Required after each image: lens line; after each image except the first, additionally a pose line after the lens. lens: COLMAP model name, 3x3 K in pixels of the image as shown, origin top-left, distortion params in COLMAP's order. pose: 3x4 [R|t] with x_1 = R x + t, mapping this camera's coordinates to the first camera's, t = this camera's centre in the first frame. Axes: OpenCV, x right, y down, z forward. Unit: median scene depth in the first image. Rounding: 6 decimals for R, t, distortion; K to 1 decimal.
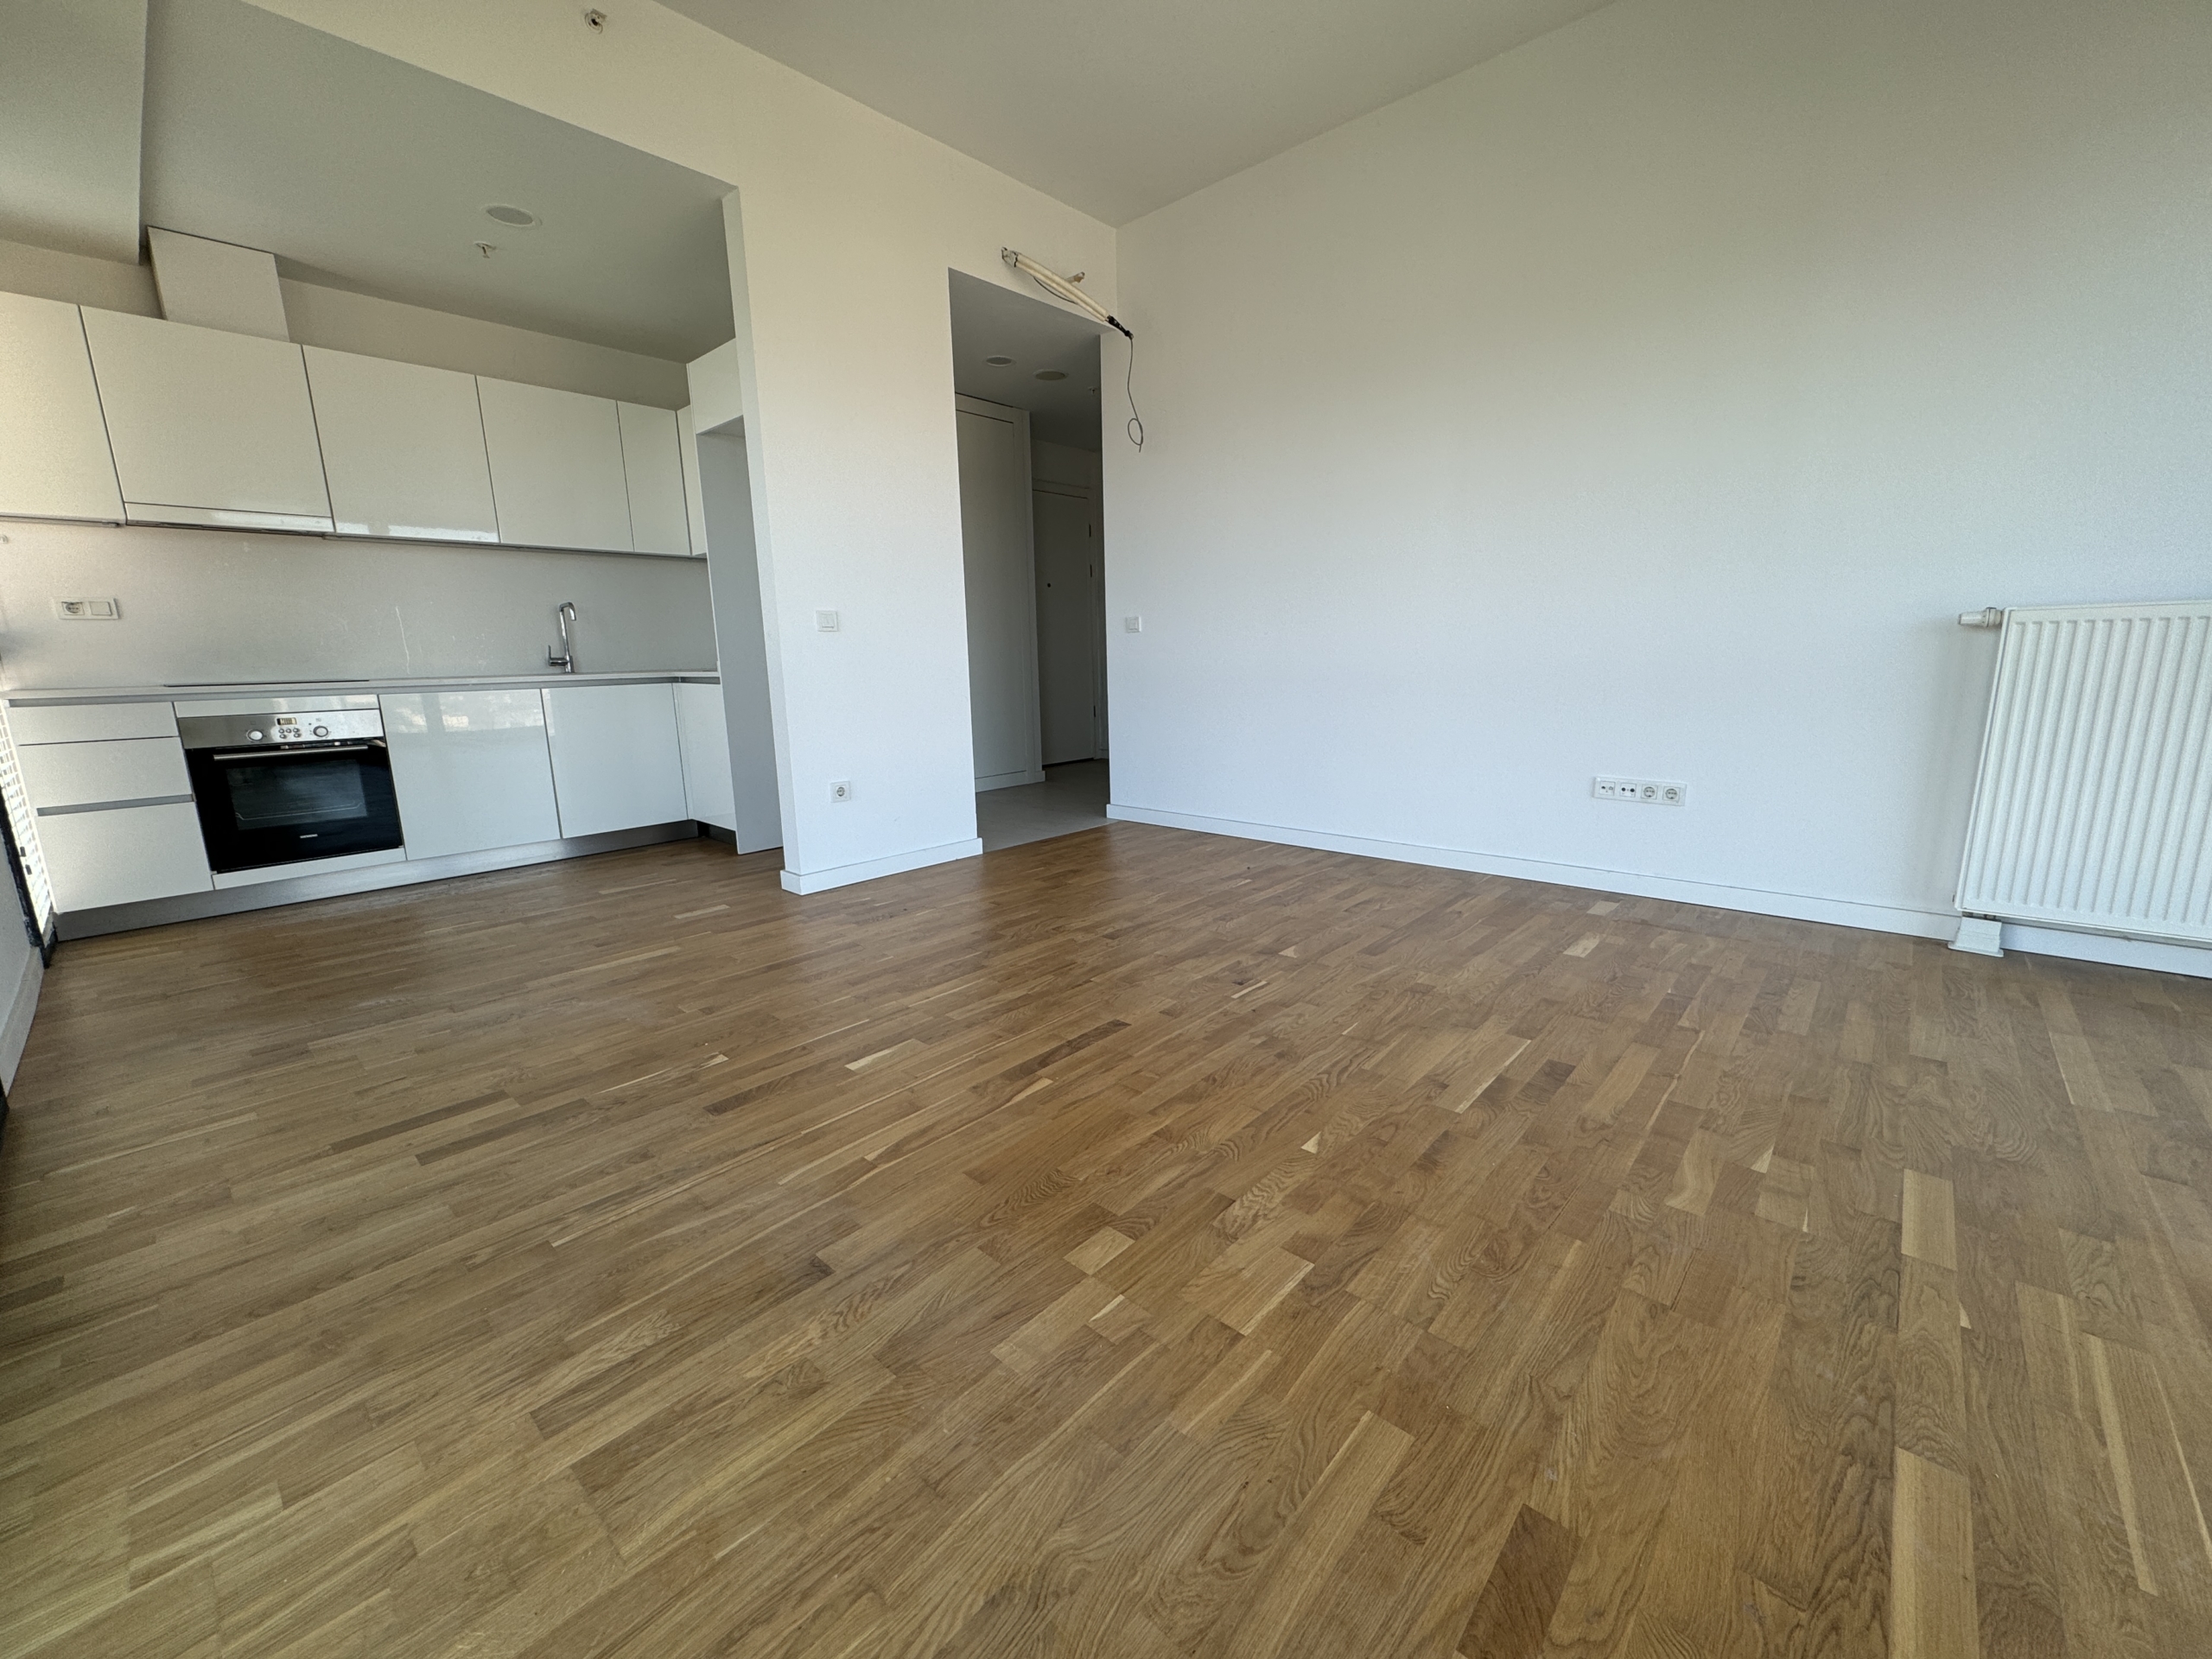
lens RADIAL K [[881.5, 0, 1107.5], [0, 881.5, 825.7], [0, 0, 1]] dist [-0.004277, 0.001266]
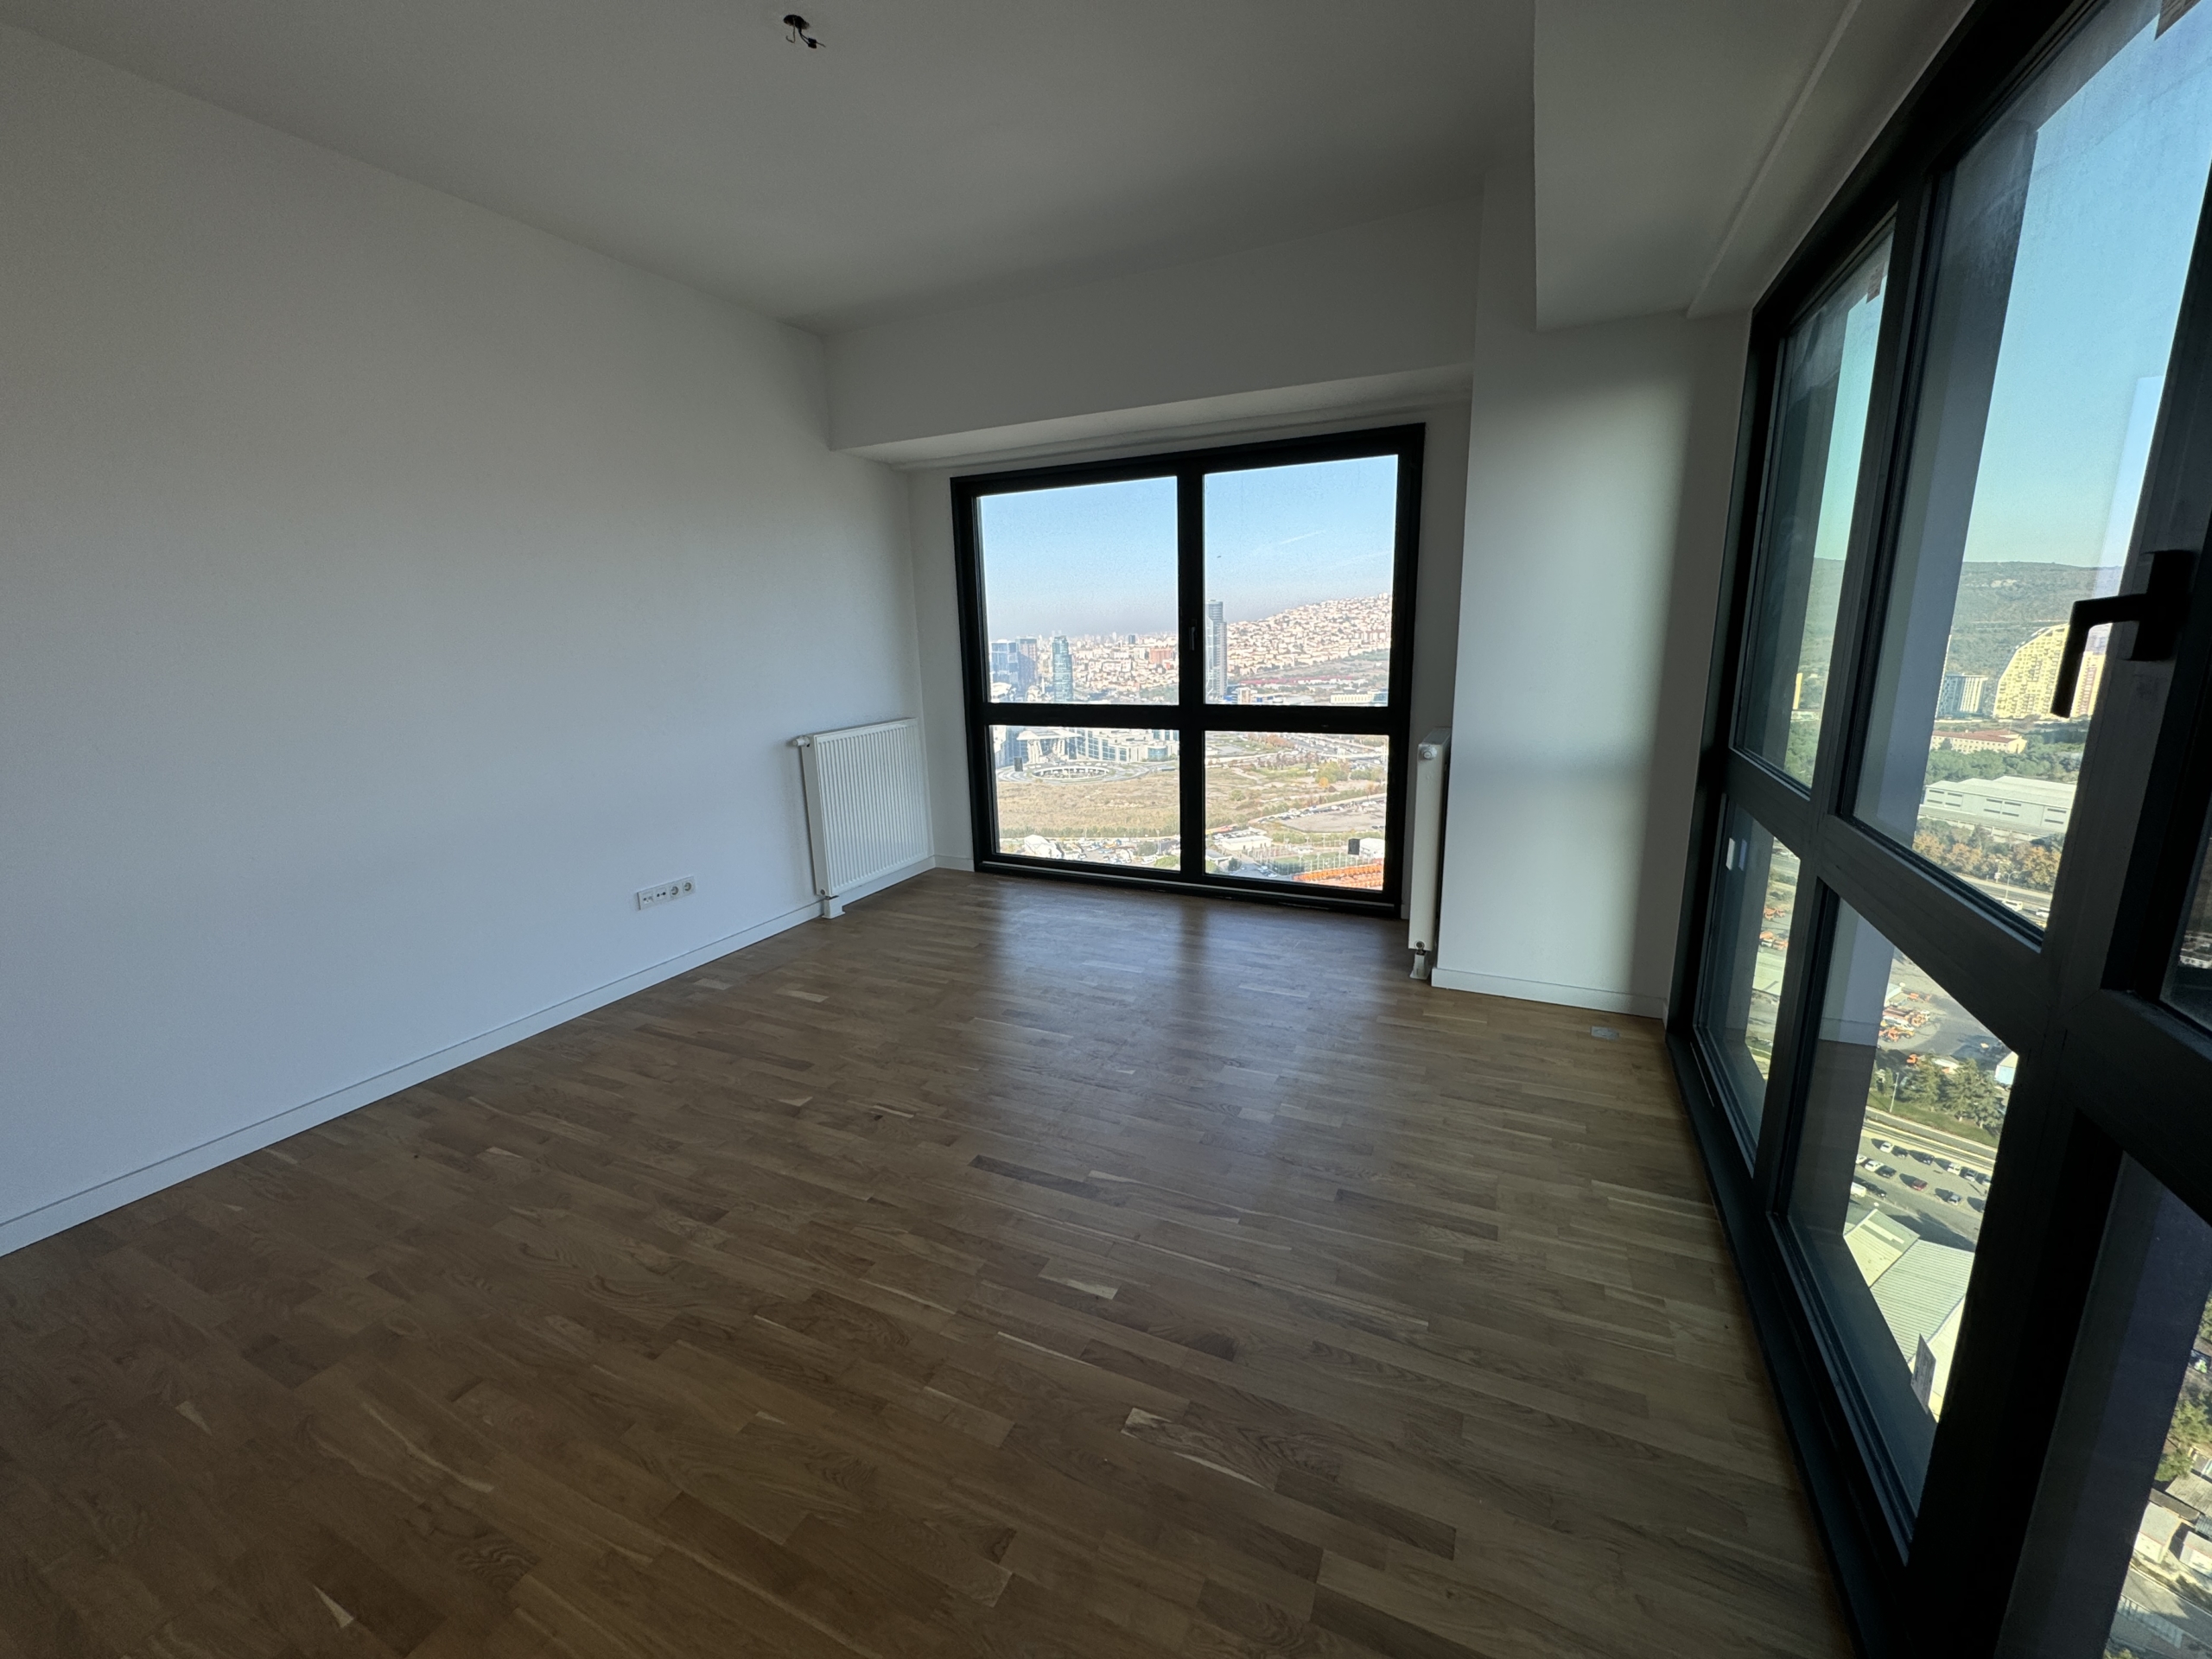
lens RADIAL K [[881.5, 0, 1102.3], [0, 881.5, 826.6], [0, 0, 1]] dist [-0.004277, 0.001266]
pose [[-0.286282, -0.180974, 0.940899, -0.853696], [0.218841, 0.943693, 0.248097, -0.358239], [-0.932819, 0.276933, -0.230558, 0.827905]]
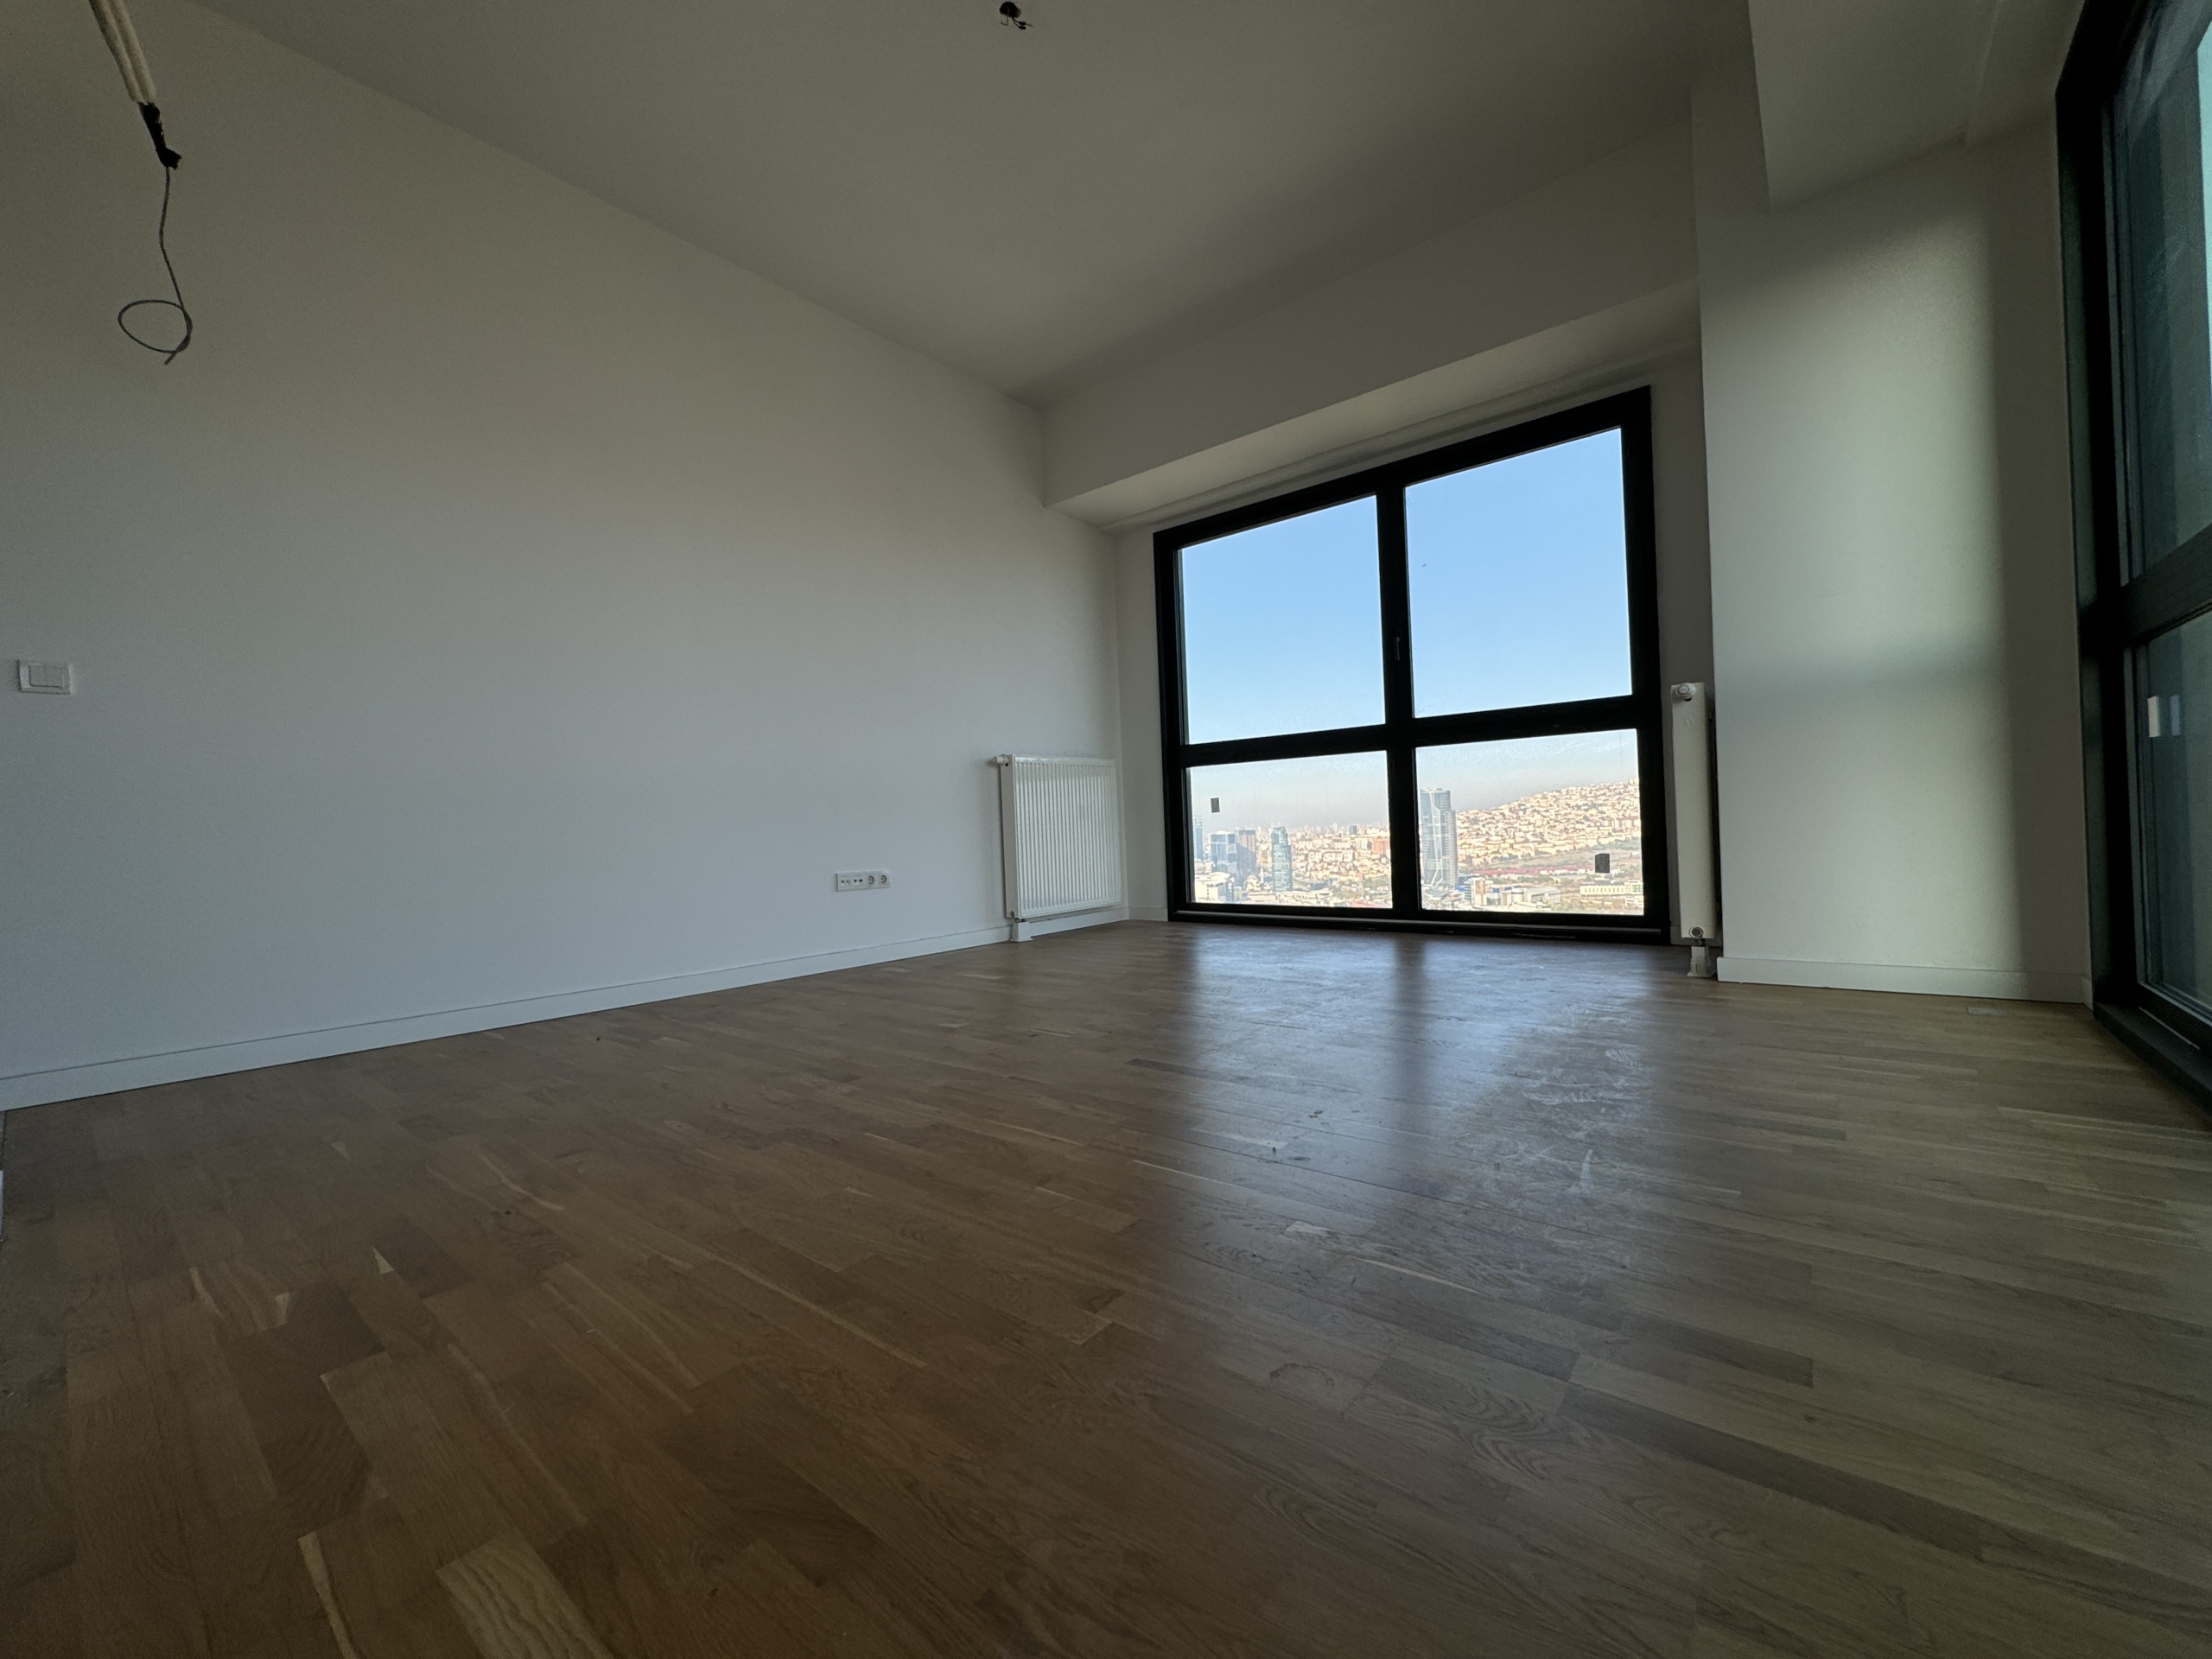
lens RADIAL K [[881.5, 0, 1103.8], [0, 881.5, 826.7], [0, 0, 1]] dist [-0.004277, 0.001266]
pose [[-0.046886, 0.024523, 0.998599, -0.812756], [0.232371, 0.972541, -0.012973, -0.021439], [-0.971497, 0.231437, -0.051297, 0.853842]]
